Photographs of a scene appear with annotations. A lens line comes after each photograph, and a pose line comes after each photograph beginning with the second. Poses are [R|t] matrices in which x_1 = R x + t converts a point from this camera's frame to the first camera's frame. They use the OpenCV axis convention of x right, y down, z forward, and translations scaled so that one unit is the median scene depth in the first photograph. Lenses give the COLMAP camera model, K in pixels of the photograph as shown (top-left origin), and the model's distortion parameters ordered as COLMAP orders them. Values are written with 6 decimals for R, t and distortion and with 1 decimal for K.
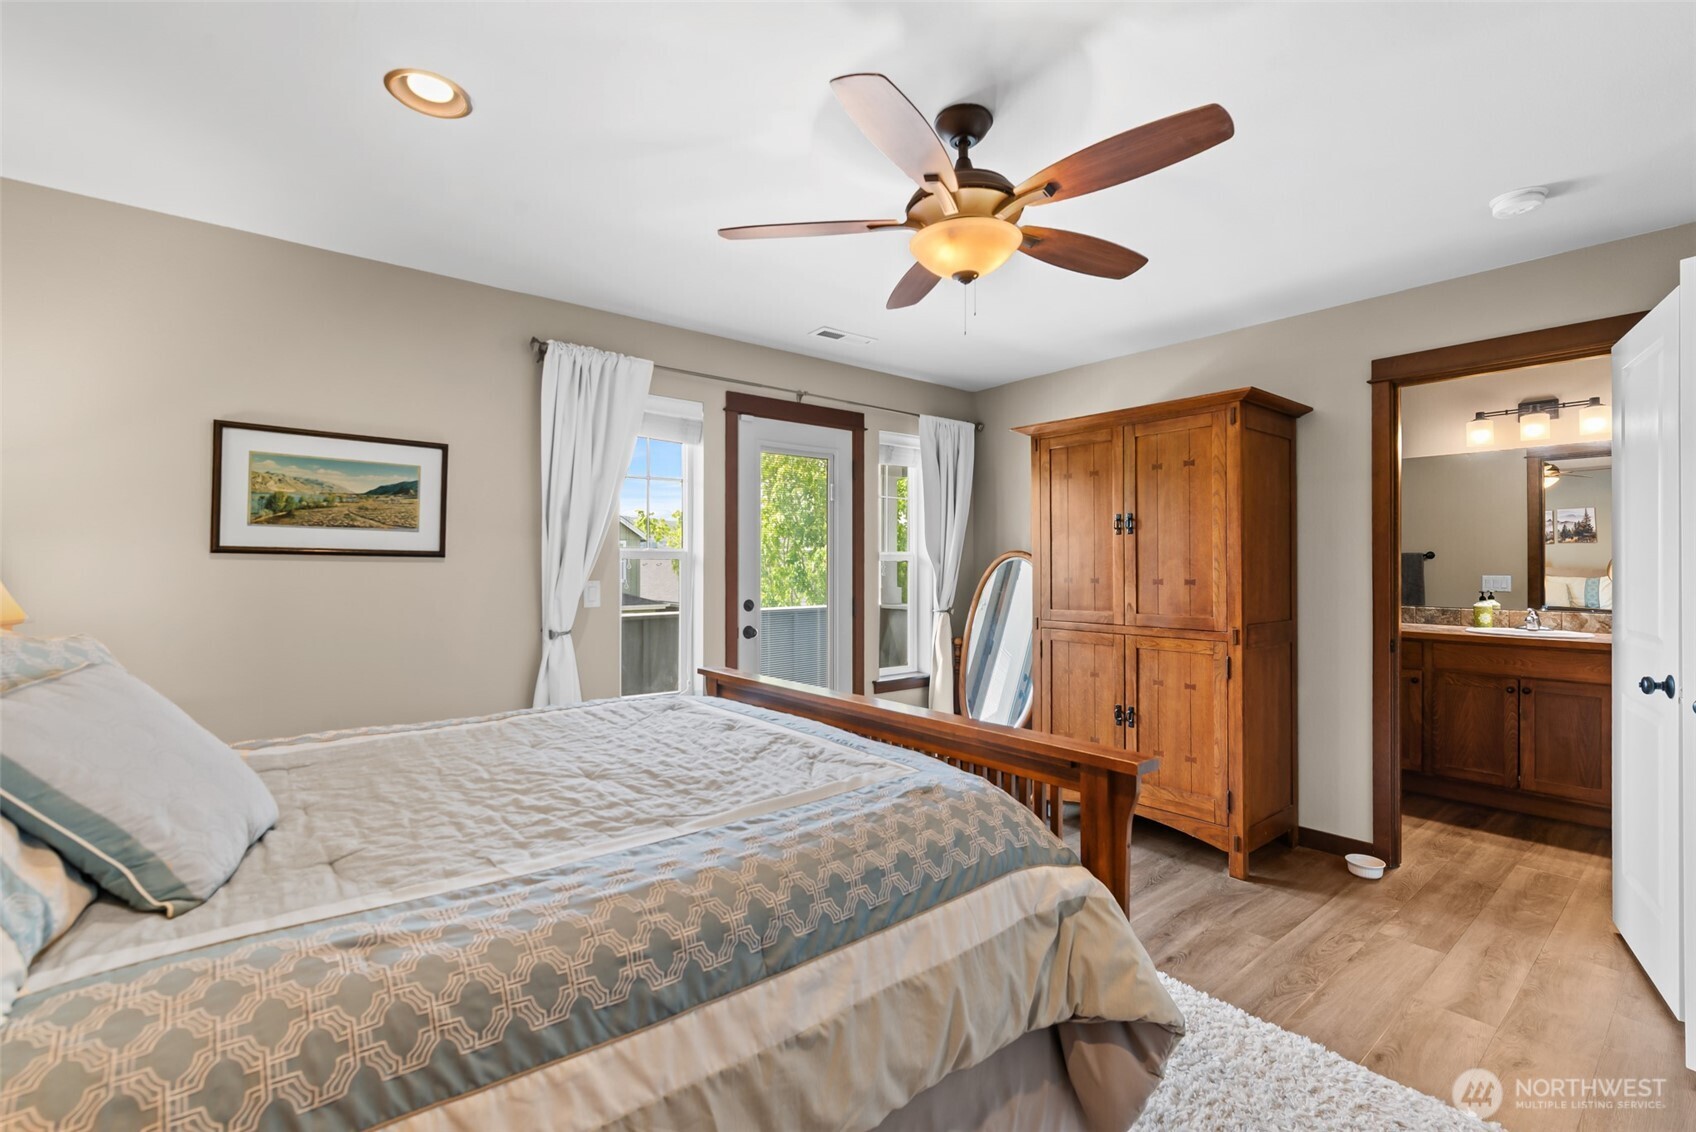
lens RADIAL K [[751.2, 0, 866.3], [0, 751.2, 558.7], [0, 0, 1]] dist [-0.000226, 0.000602]
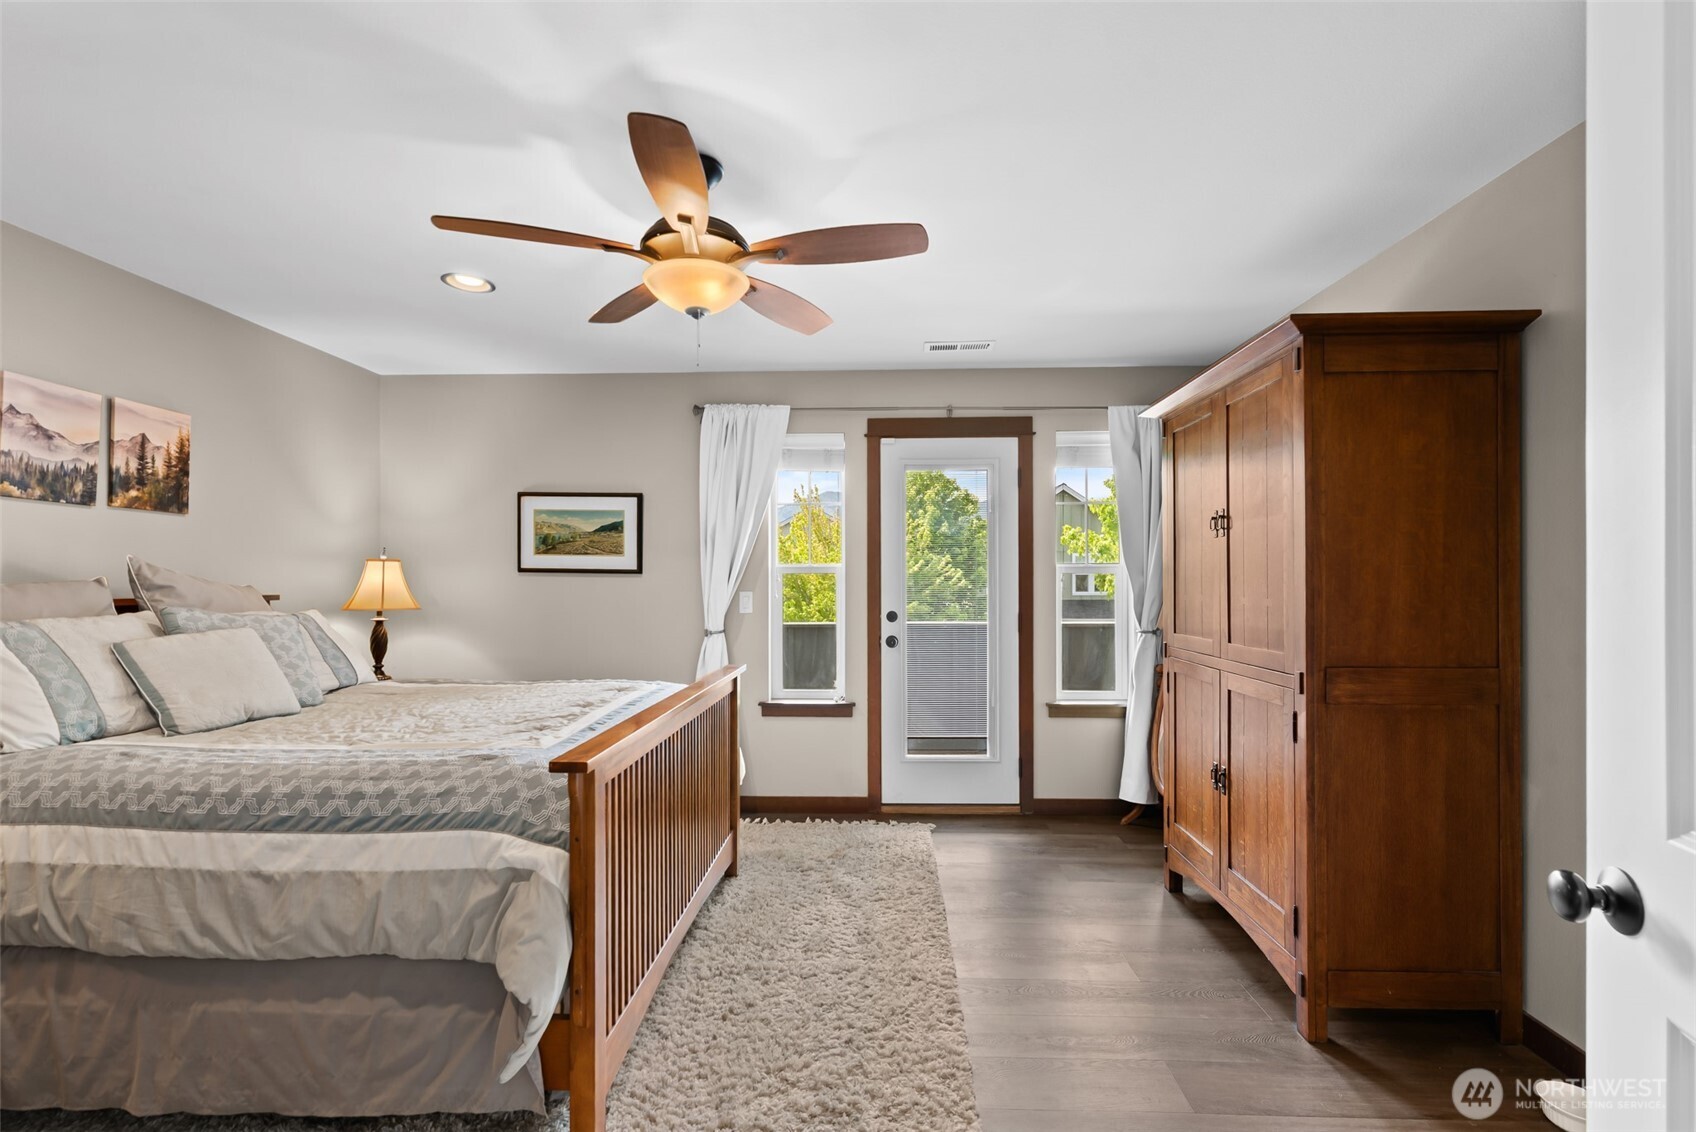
lens RADIAL K [[751.2, 0, 862.7], [0, 751.2, 577.5], [0, 0, 1]] dist [-0.000226, 0.000602]
pose [[0.740141, -0.002347, -0.672447, 0.709899], [0.008209, 0.999951, 0.005545, 0.000840], [0.672401, -0.009624, 0.740124, 0.246733]]
